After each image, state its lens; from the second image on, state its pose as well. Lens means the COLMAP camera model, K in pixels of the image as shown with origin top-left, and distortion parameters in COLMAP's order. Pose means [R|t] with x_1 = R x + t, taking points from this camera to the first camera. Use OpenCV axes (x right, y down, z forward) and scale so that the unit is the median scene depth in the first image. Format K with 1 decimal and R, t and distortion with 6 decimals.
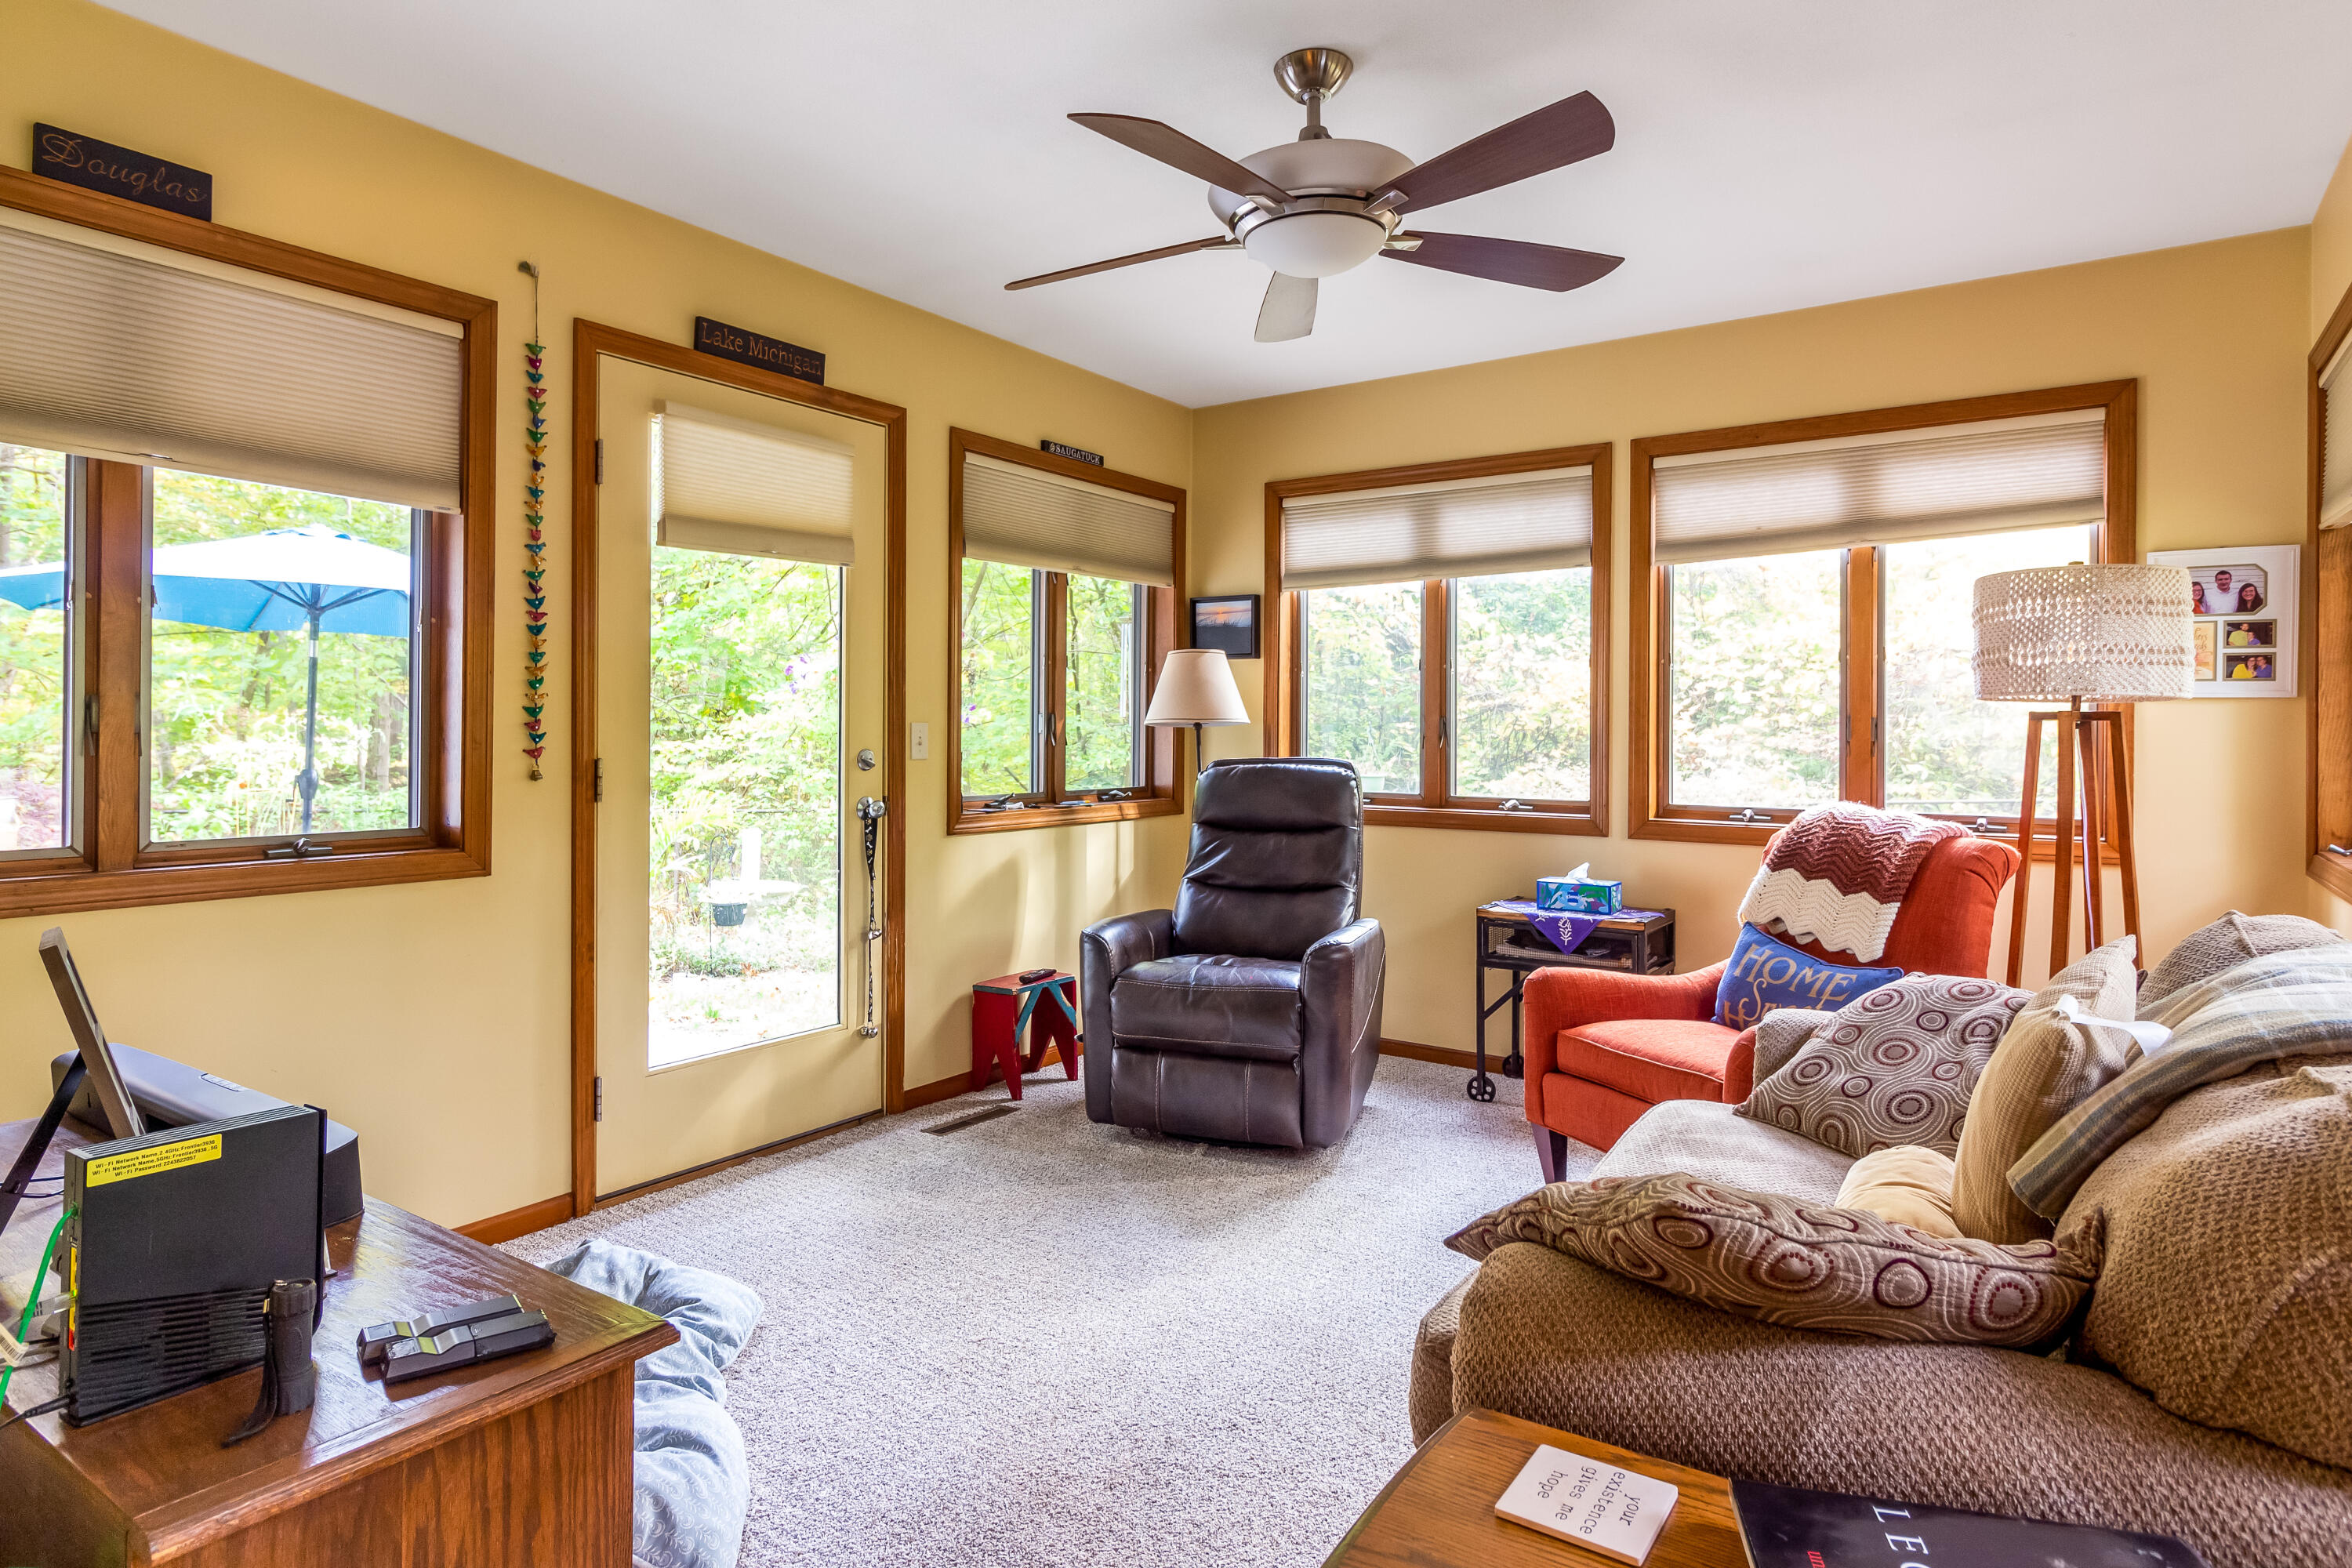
lens RADIAL K [[1337.0, 0, 1165.3], [0, 1337.0, 724.7], [0, 0, 1]] dist [0.001736, 0.000212]
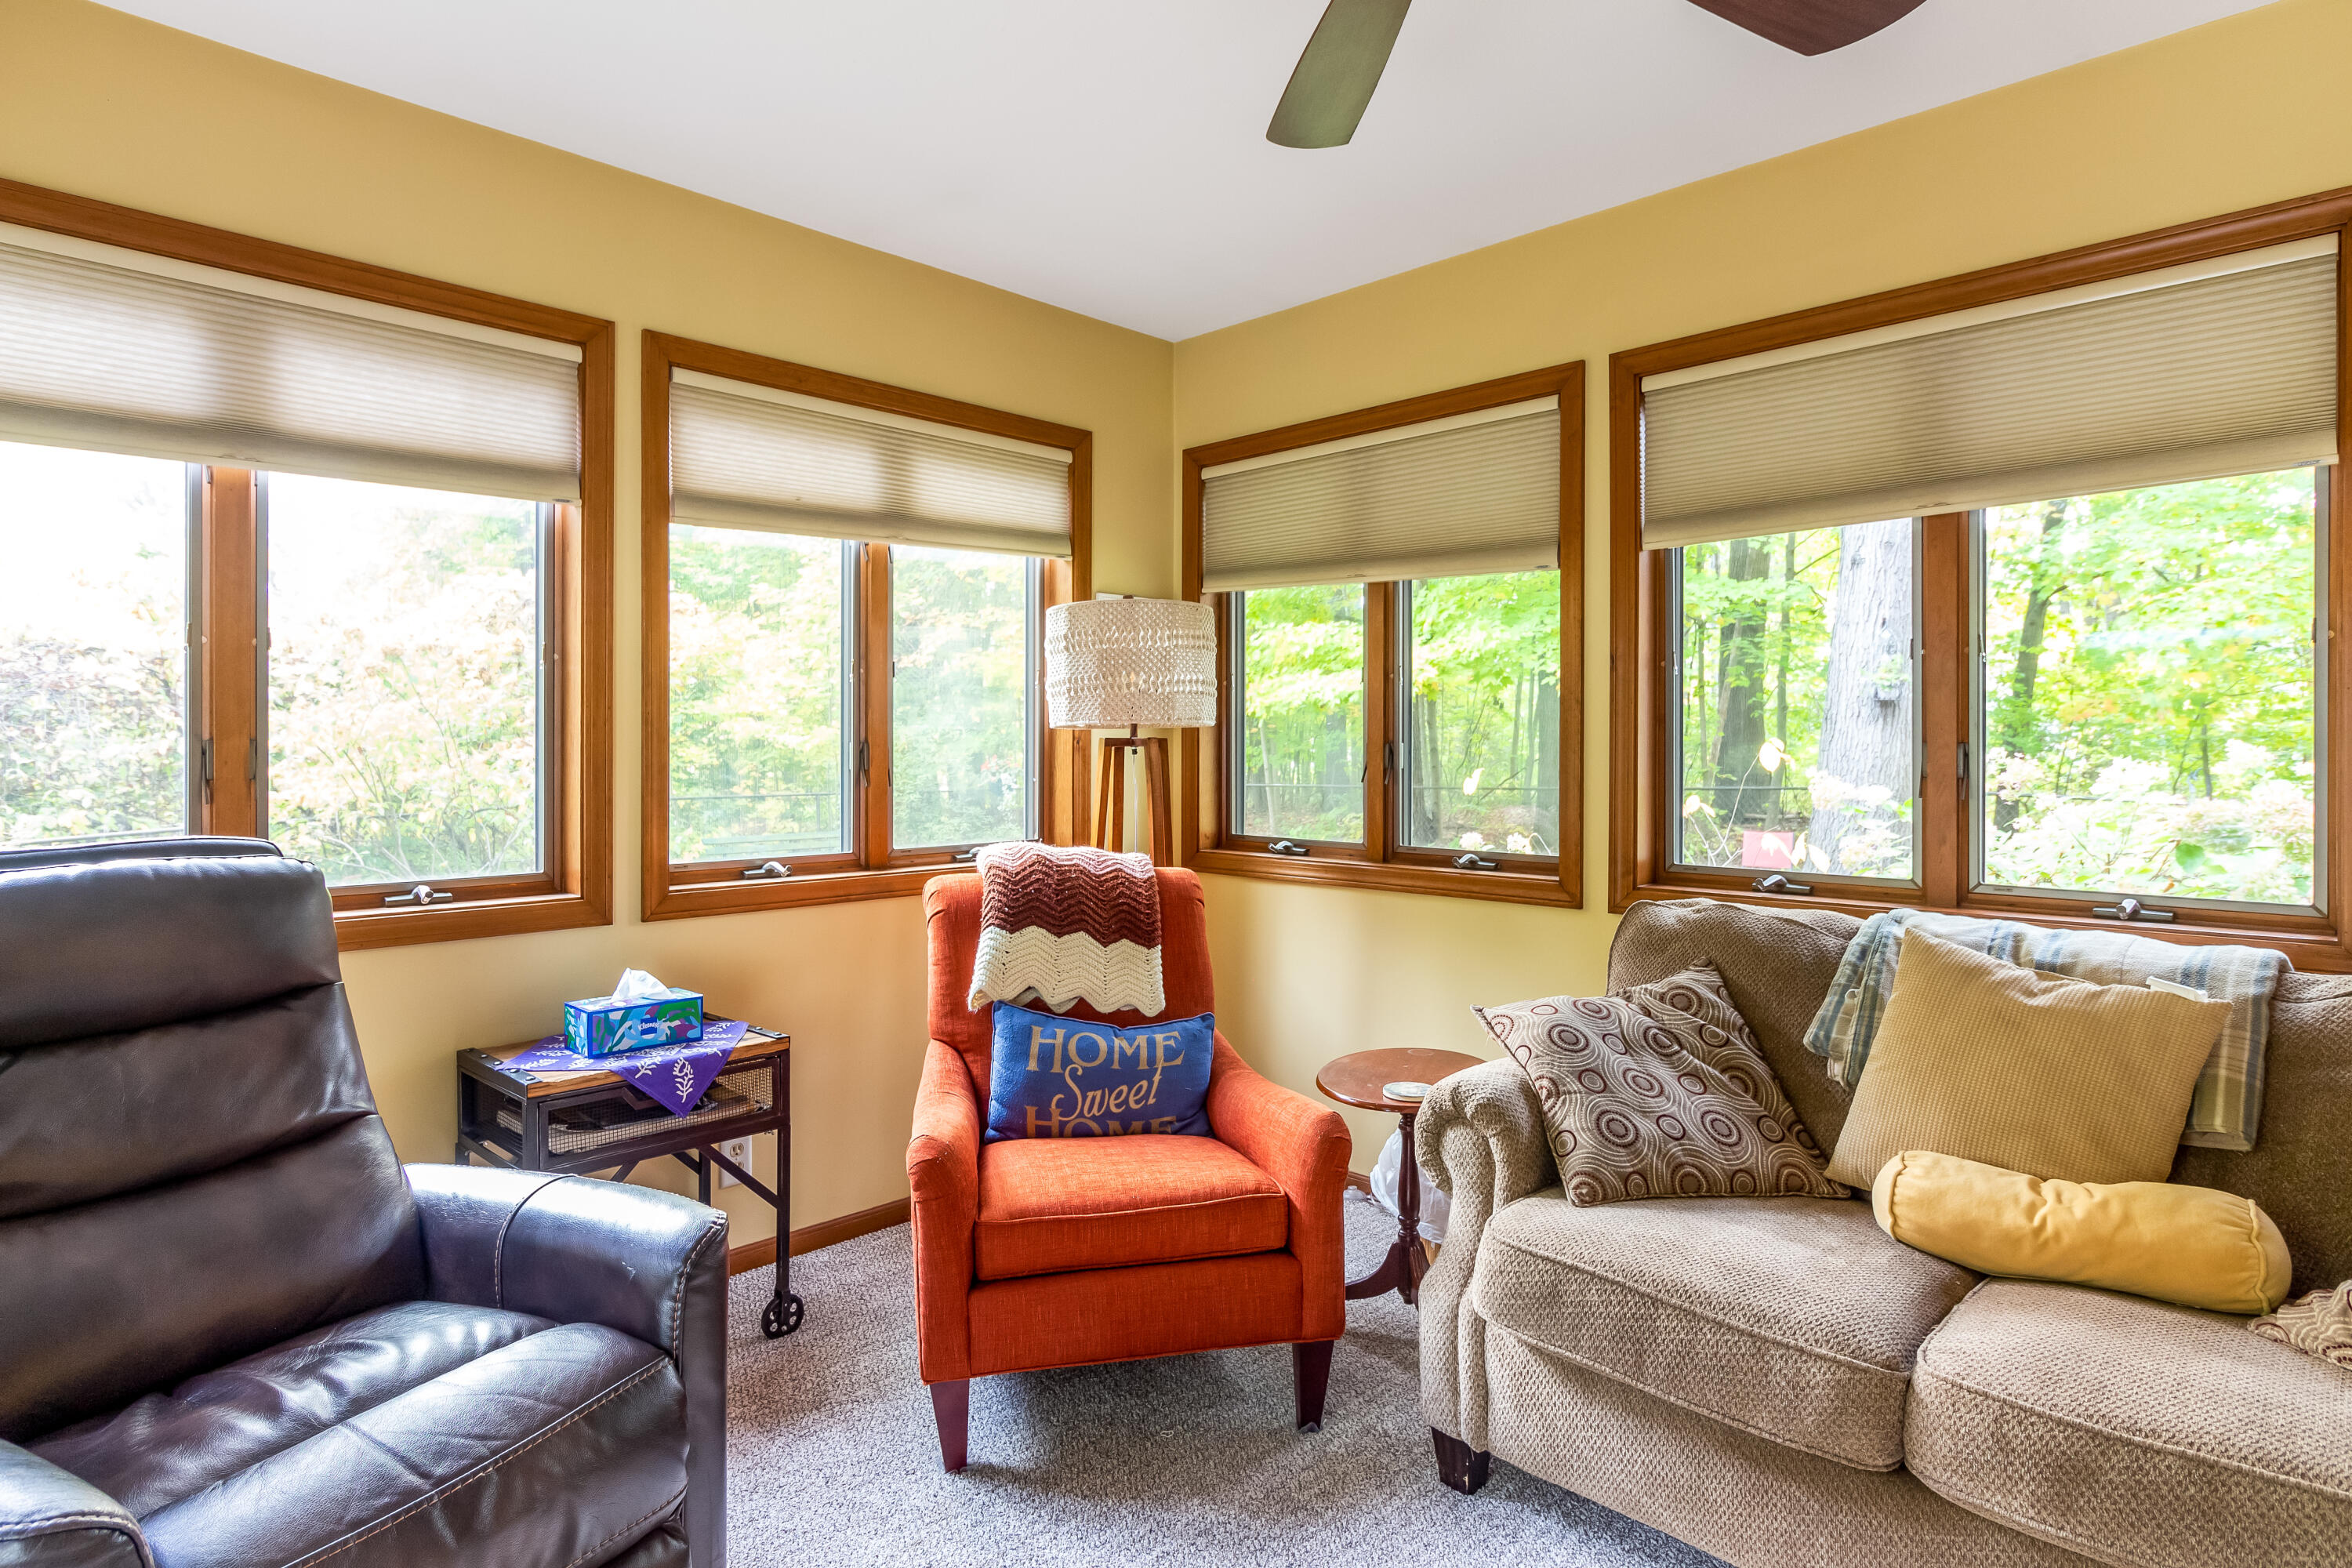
lens RADIAL K [[1278.0, 0, 1164.4], [0, 1278.0, 765.5], [0, 0, 1]] dist [0.001522, 0.000546]
pose [[0.177117, -0.016440, 0.984052, -0.253338], [0.002094, 0.999865, 0.016327, -0.004141], [-0.984188, -0.000831, 0.177127, 0.665134]]
